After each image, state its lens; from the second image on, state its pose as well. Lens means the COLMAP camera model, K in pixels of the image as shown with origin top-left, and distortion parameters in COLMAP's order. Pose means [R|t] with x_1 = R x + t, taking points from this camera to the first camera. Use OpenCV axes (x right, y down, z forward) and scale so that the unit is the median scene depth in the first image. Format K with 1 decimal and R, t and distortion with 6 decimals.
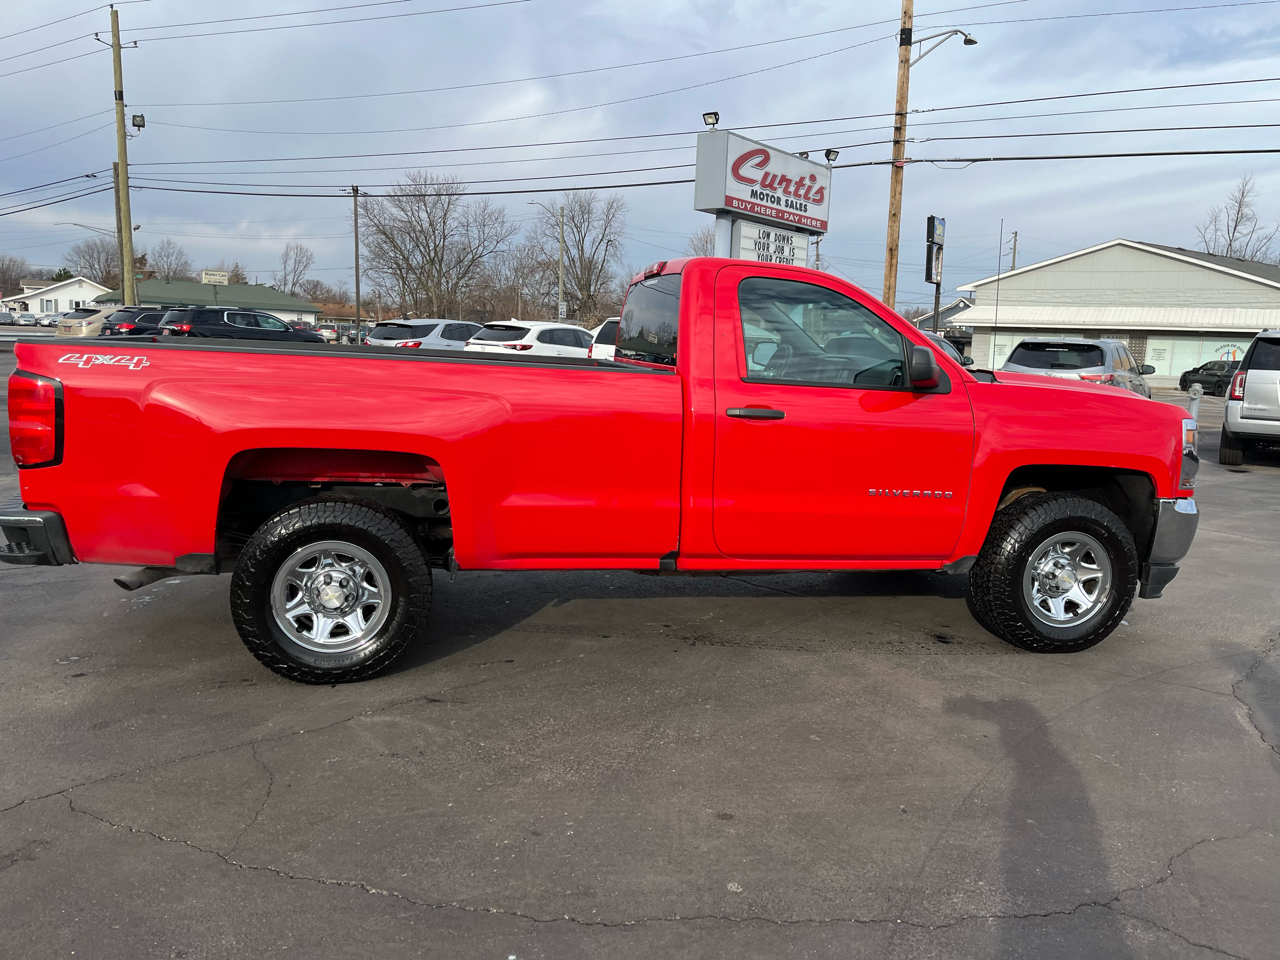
lens RADIAL K [[969.4, 0, 653.0], [0, 969.4, 470.3], [0, 0, 1]] dist [0.071292, -0.087901]
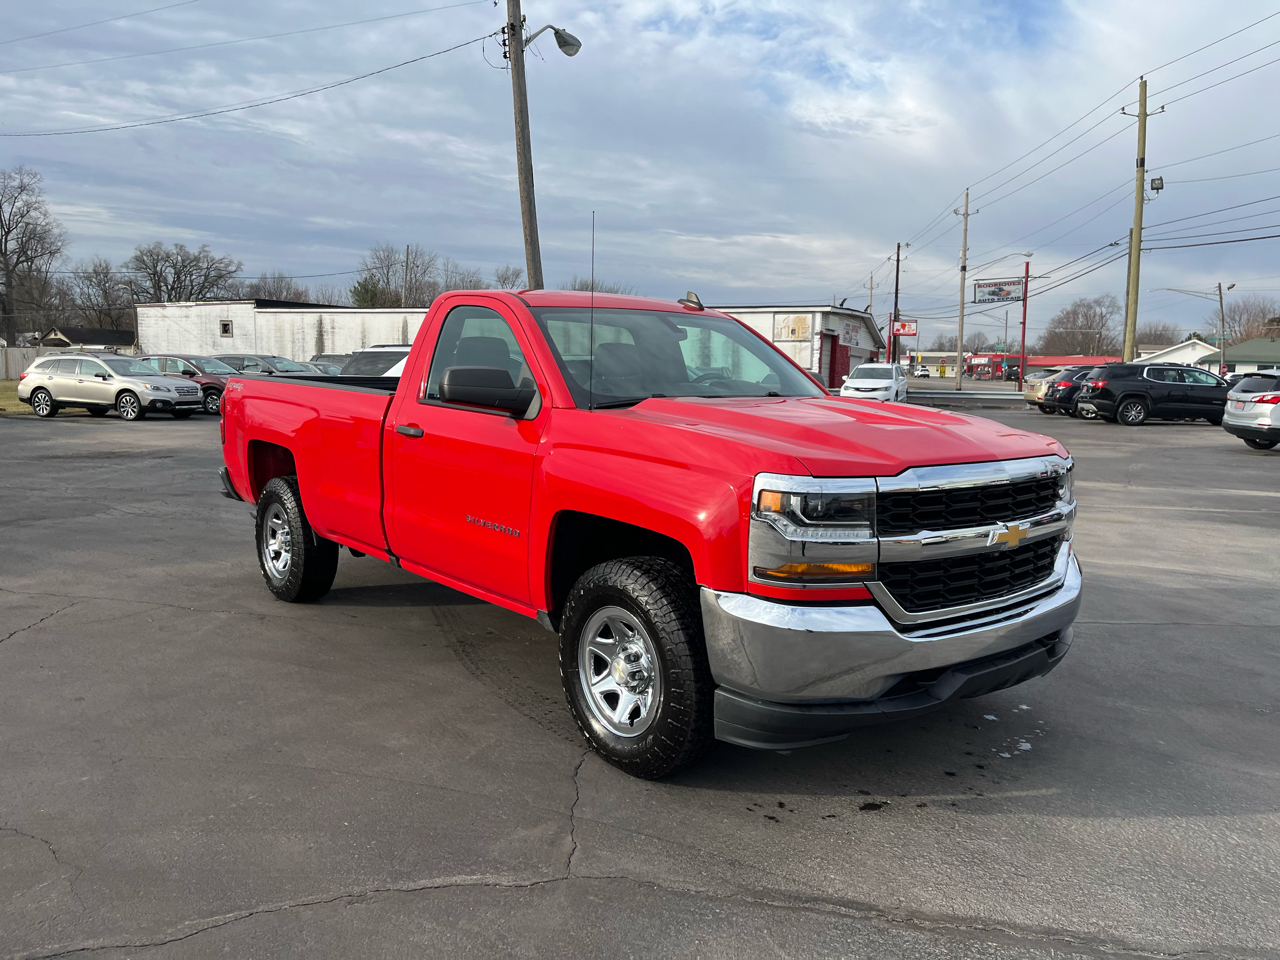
lens RADIAL K [[969.4, 0, 650.7], [0, 969.4, 479.1], [0, 0, 1]] dist [0.071292, -0.087901]
pose [[0.480676, 0.072827, -0.873869, 0.283885], [-0.120268, 0.992603, 0.016568, -0.013323], [0.868612, 0.097135, 0.485879, 0.169124]]
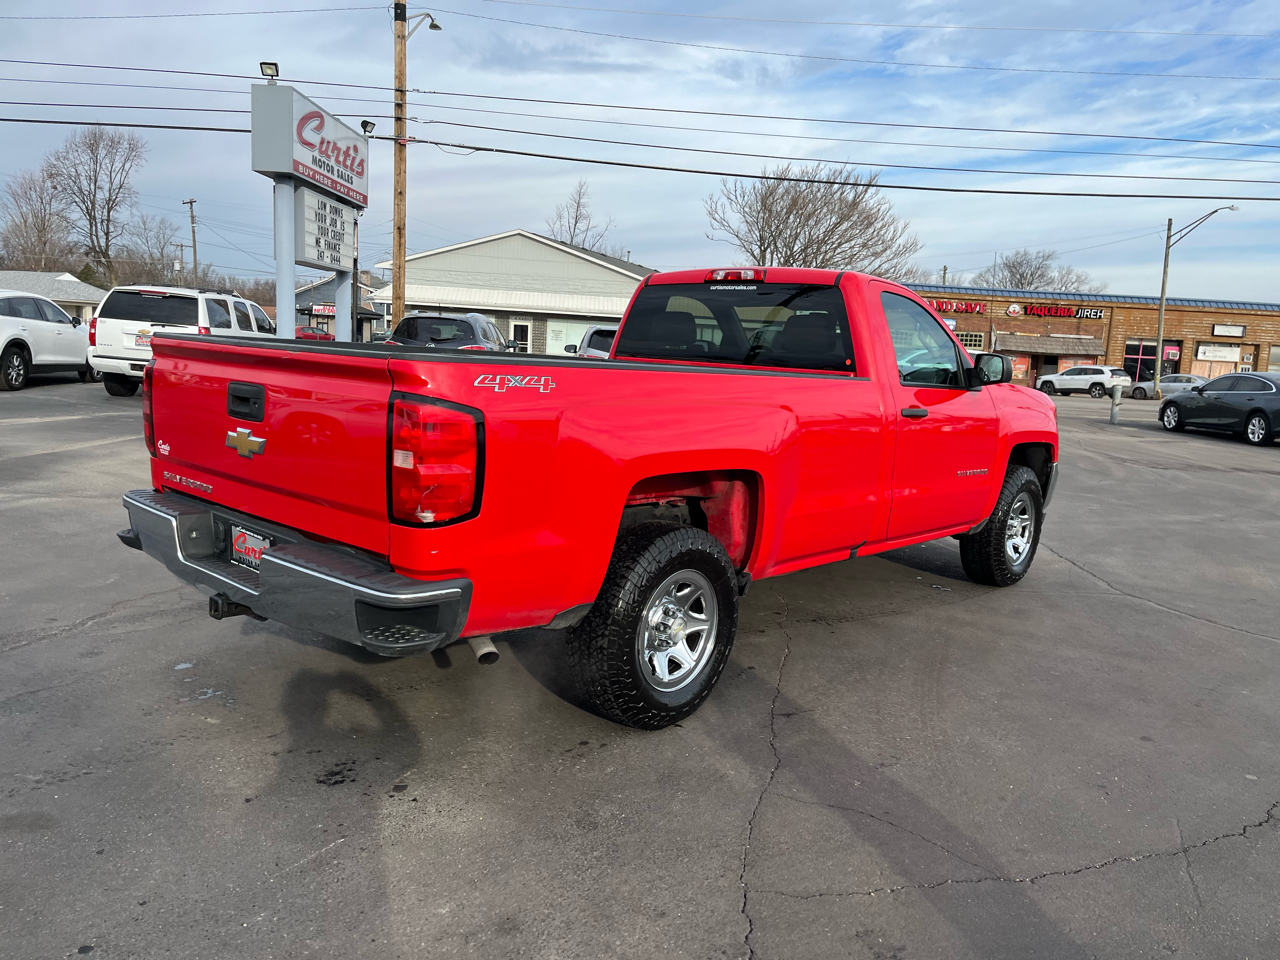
lens RADIAL K [[969.4, 0, 652.8], [0, 969.4, 478.0], [0, 0, 1]] dist [0.071292, -0.087901]
pose [[0.801380, -0.078094, 0.593036, -0.197764], [0.057815, 0.996911, 0.053152, -0.014528], [-0.595355, -0.008308, 0.803420, 0.061734]]
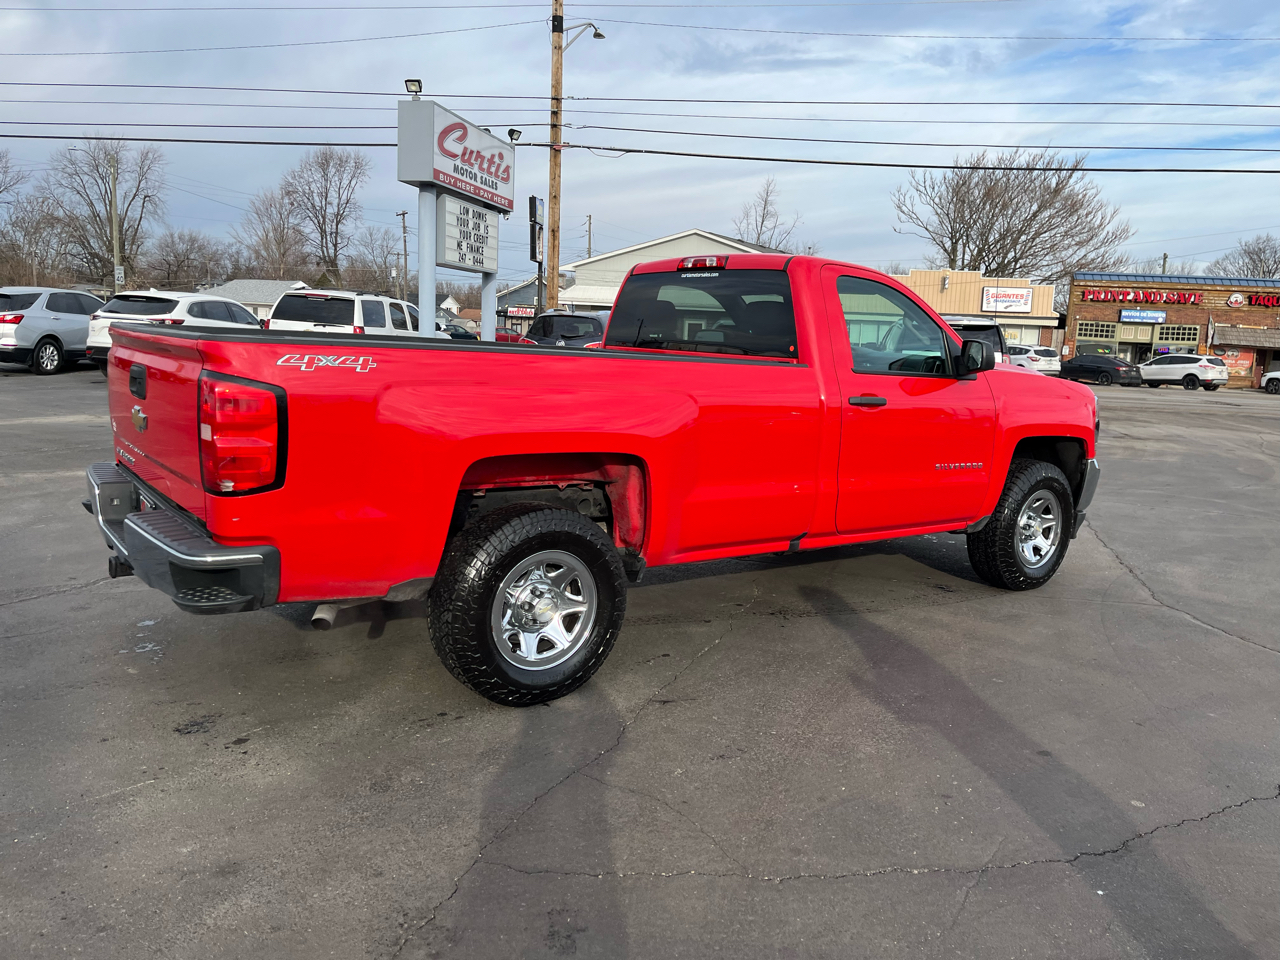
lens RADIAL K [[969.4, 0, 652.3], [0, 969.4, 467.6], [0, 0, 1]] dist [0.071292, -0.087901]
pose [[0.904459, -0.056118, 0.422853, -0.139403], [0.046174, 0.998364, 0.033733, -0.007610], [-0.424054, -0.010985, 0.905570, 0.025078]]
